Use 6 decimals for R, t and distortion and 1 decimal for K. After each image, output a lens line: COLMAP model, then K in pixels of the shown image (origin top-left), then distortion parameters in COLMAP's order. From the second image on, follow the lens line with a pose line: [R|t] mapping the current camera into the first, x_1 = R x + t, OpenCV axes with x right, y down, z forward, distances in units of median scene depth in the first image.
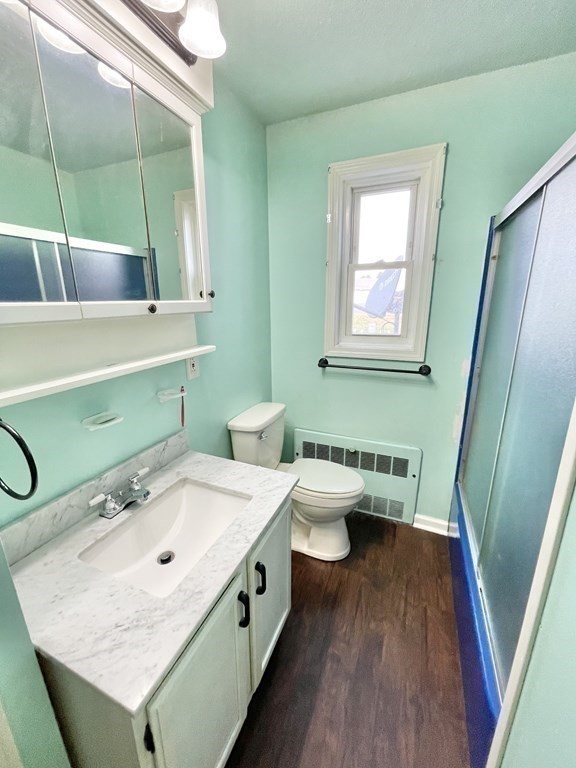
lens RADIAL K [[313.0, 0, 287.2], [0, 313.0, 381.5], [0, 0, 1]] dist [-0.008903, 0.001582]
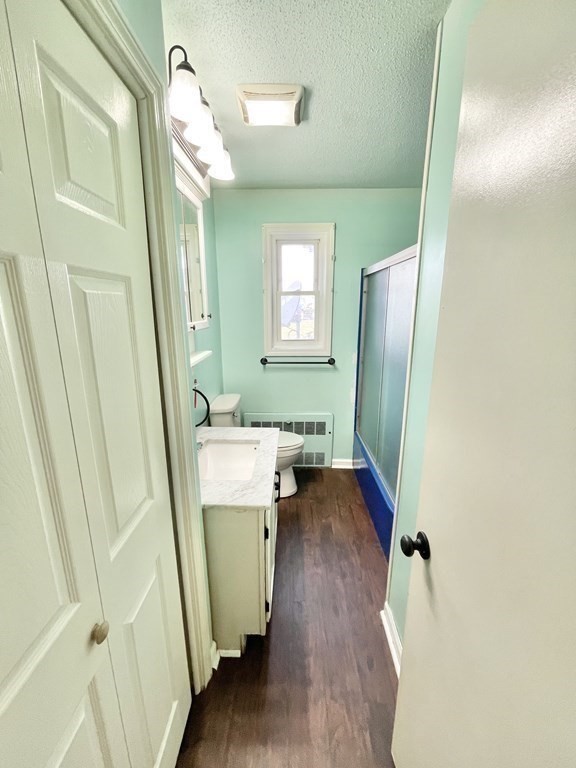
lens RADIAL K [[313.0, 0, 287.3], [0, 313.0, 382.6], [0, 0, 1]] dist [-0.008903, 0.001582]
pose [[0.927844, -0.085323, 0.363077, -0.331559], [0.092077, 0.995751, -0.001302, 0.050393], [-0.361424, 0.034640, 0.931758, -0.357112]]
